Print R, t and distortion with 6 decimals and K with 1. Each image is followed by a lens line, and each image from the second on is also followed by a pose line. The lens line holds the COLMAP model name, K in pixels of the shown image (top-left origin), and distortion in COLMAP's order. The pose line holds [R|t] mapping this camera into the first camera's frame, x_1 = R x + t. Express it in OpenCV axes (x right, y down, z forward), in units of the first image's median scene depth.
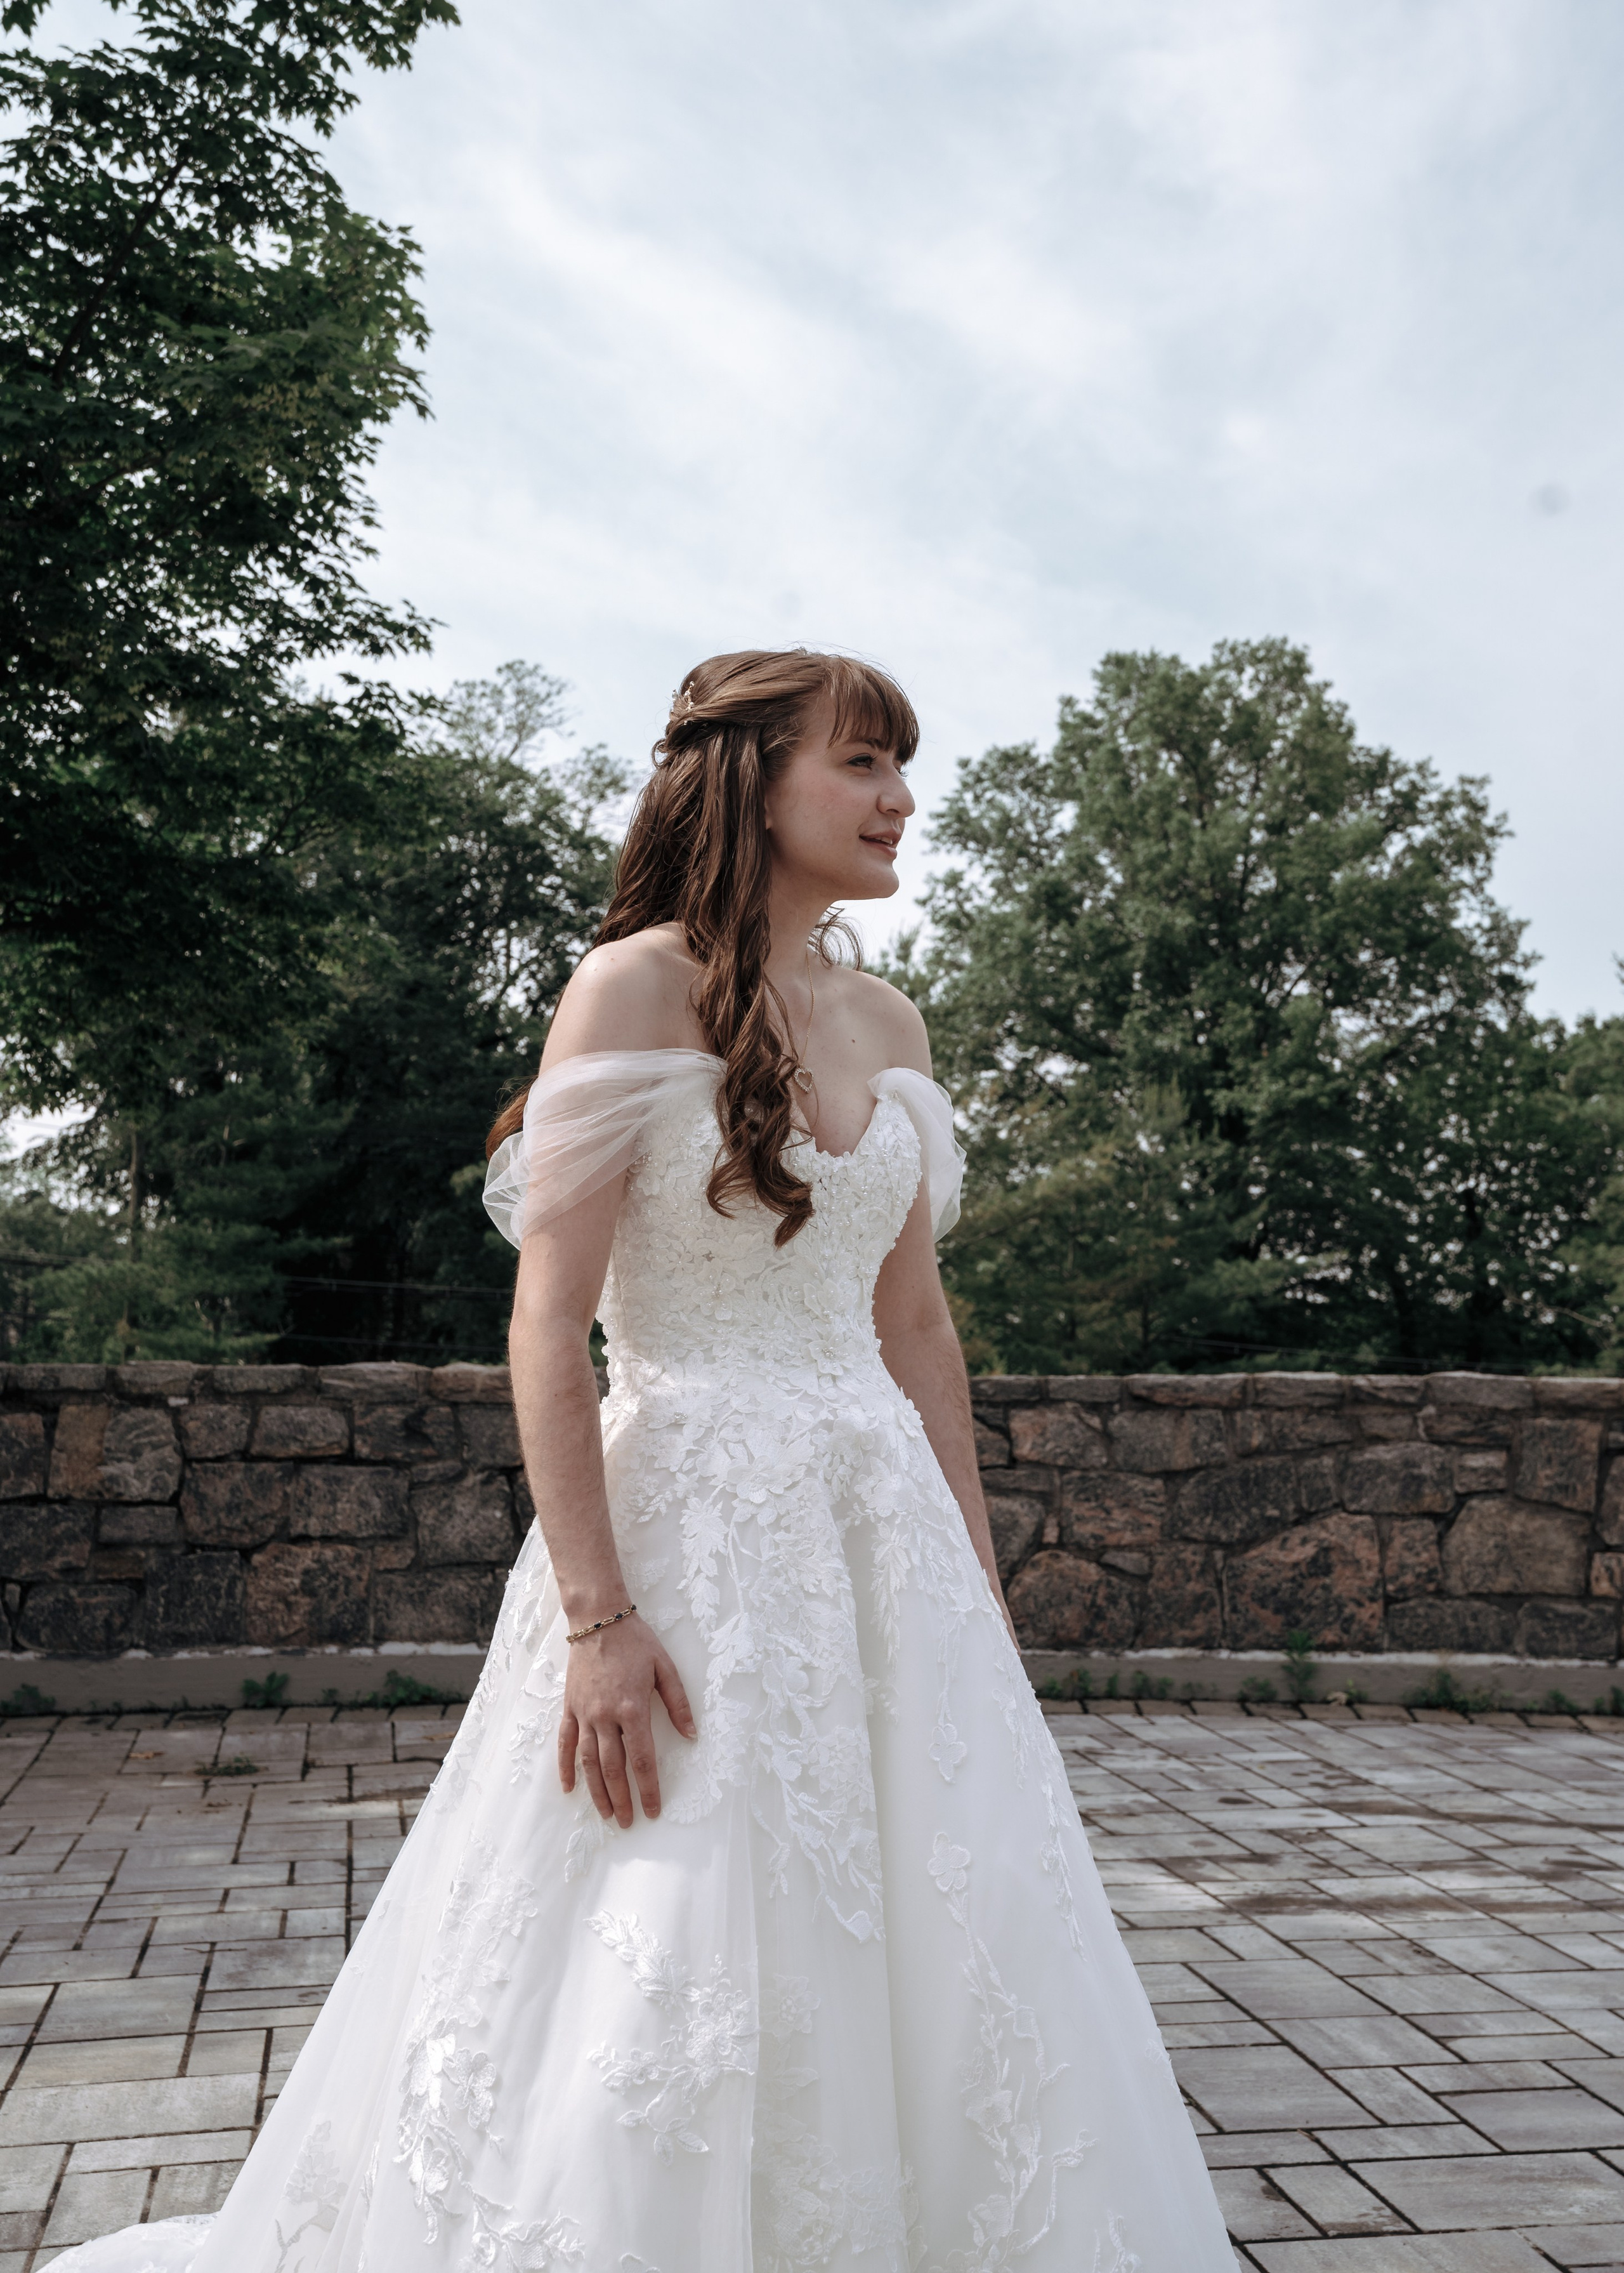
lens RADIAL K [[2325.7, 0, 812.1], [0, 2325.7, 1047.6], [0, 0, 1]] dist [0.047532, 0.045576]
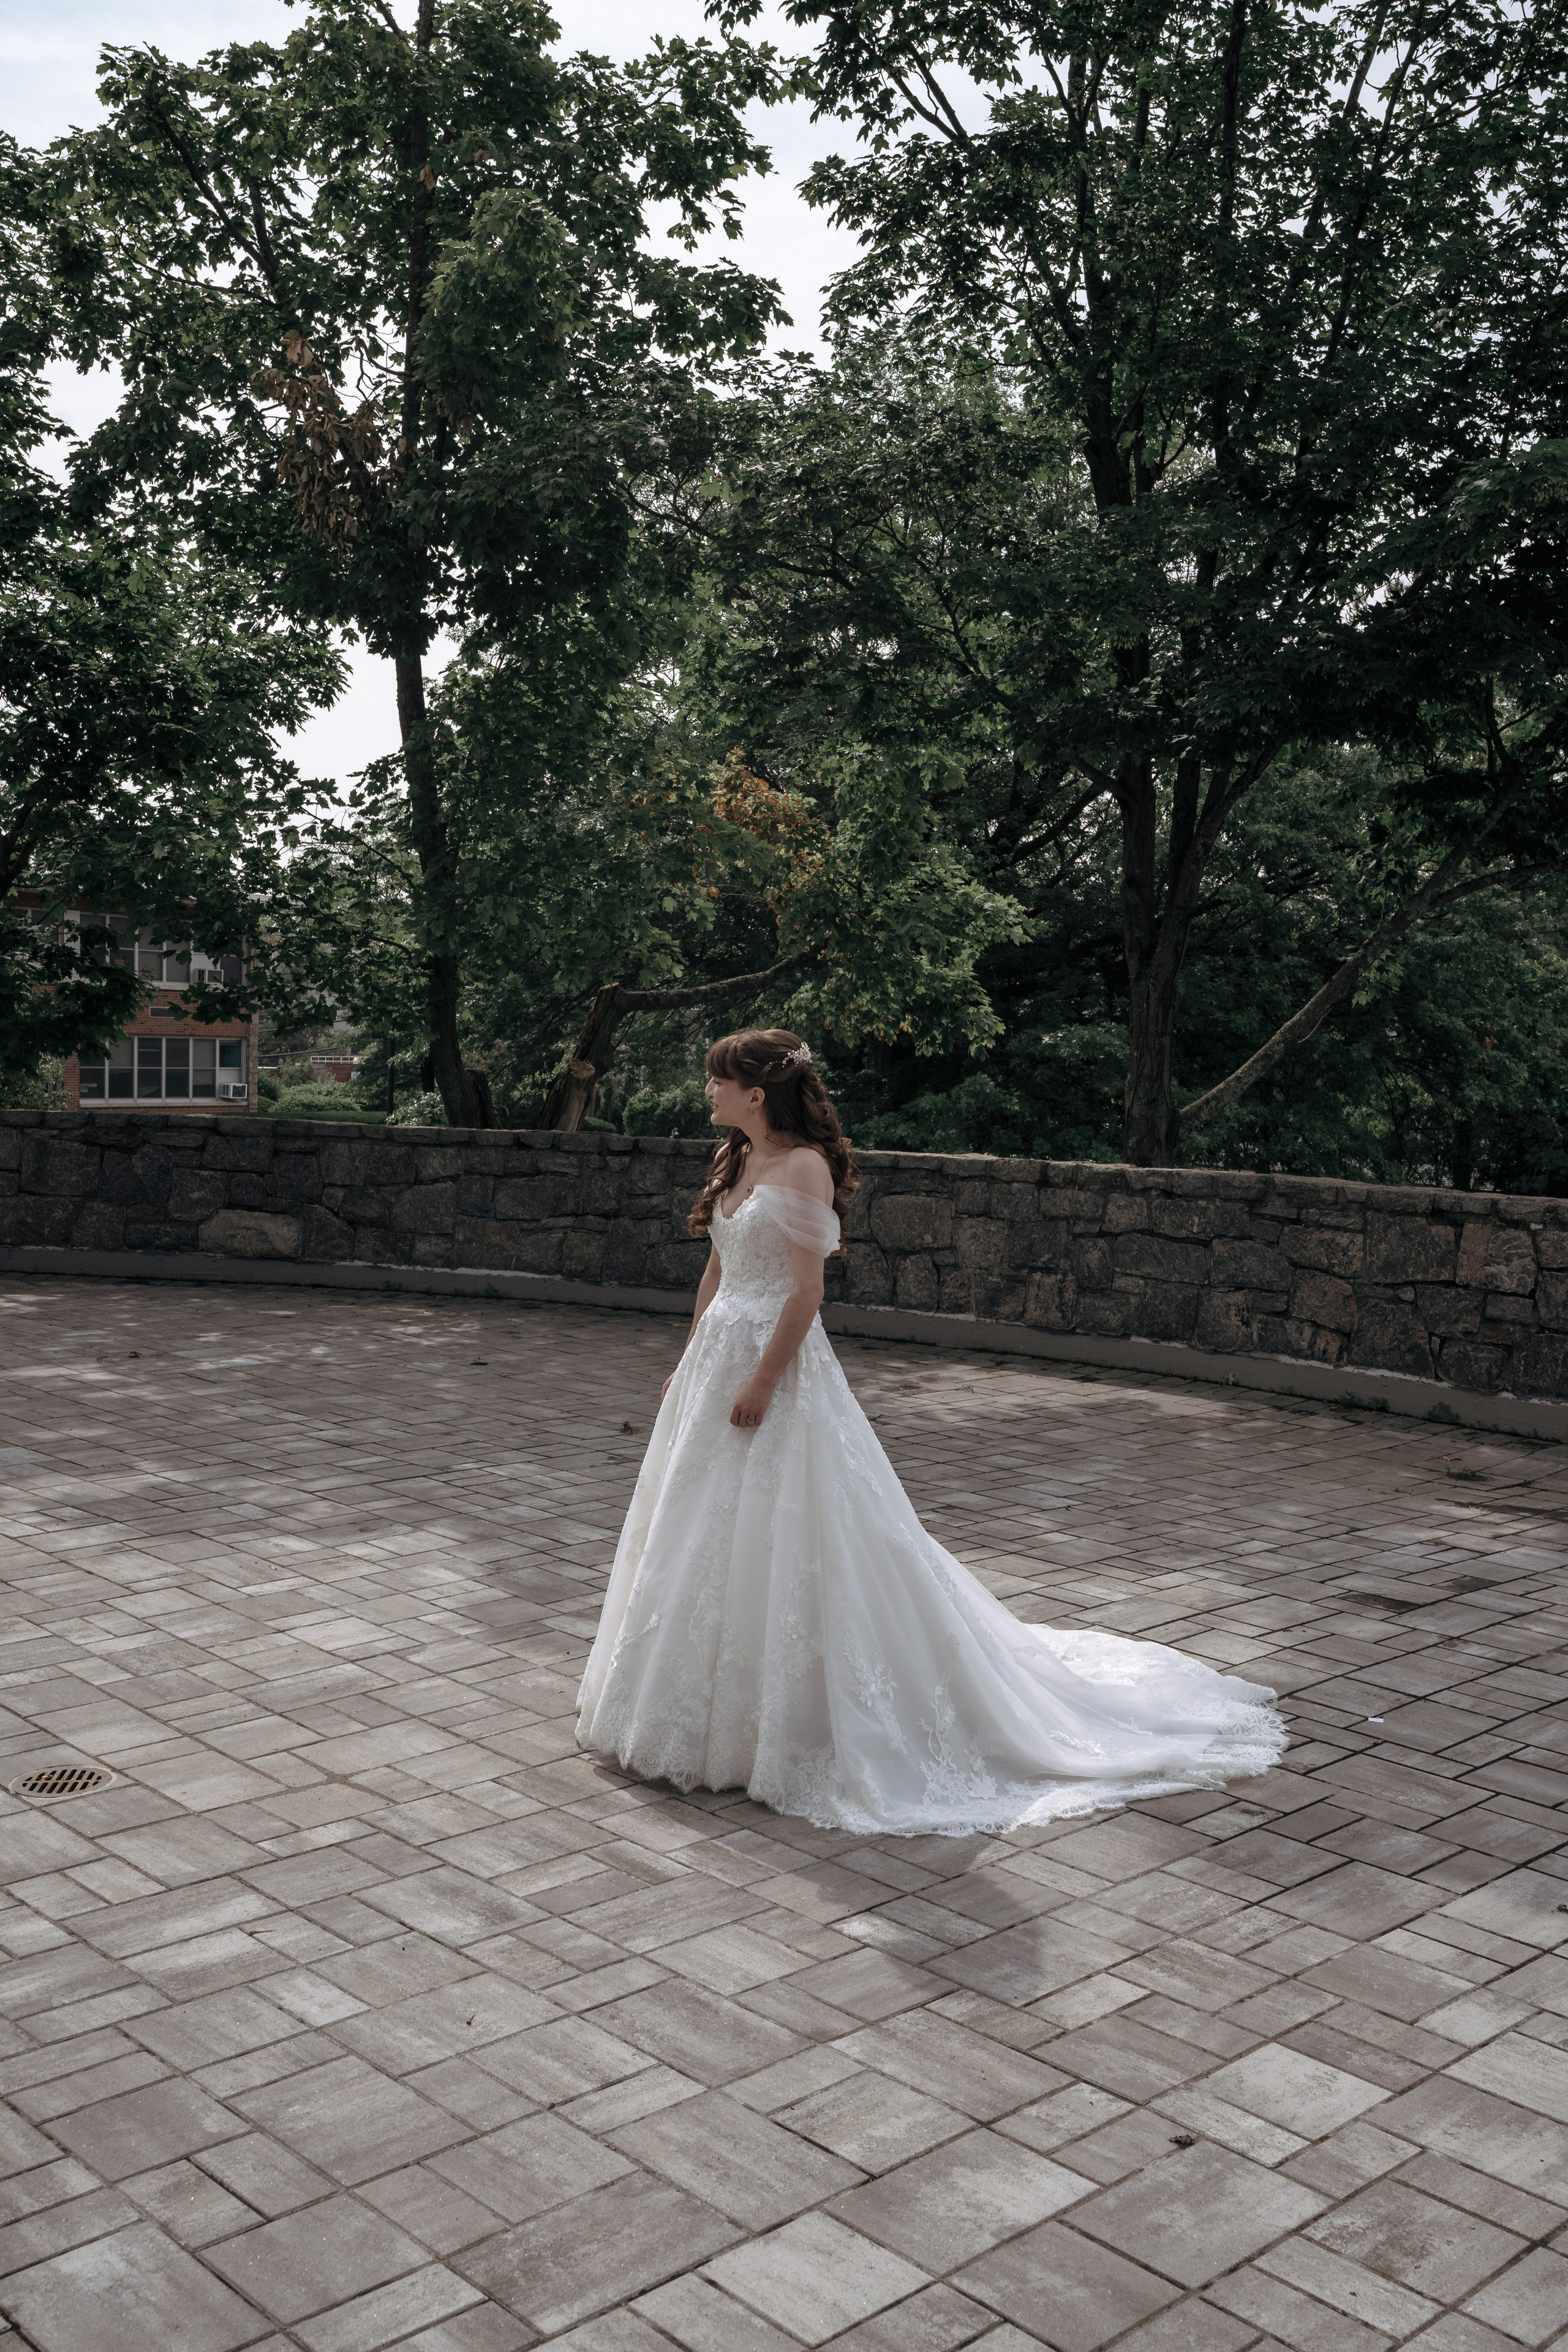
lens RADIAL K [[2191.3, 0, 784.0], [0, 2191.3, 1176.0], [0, 0, 1]] dist [0.038756, 0.079768]
pose [[0.538988, 0.063268, -0.839934, 0.597959], [0.089018, 0.987312, 0.131493, -0.093878], [0.837596, -0.145642, 0.526518, -0.076034]]
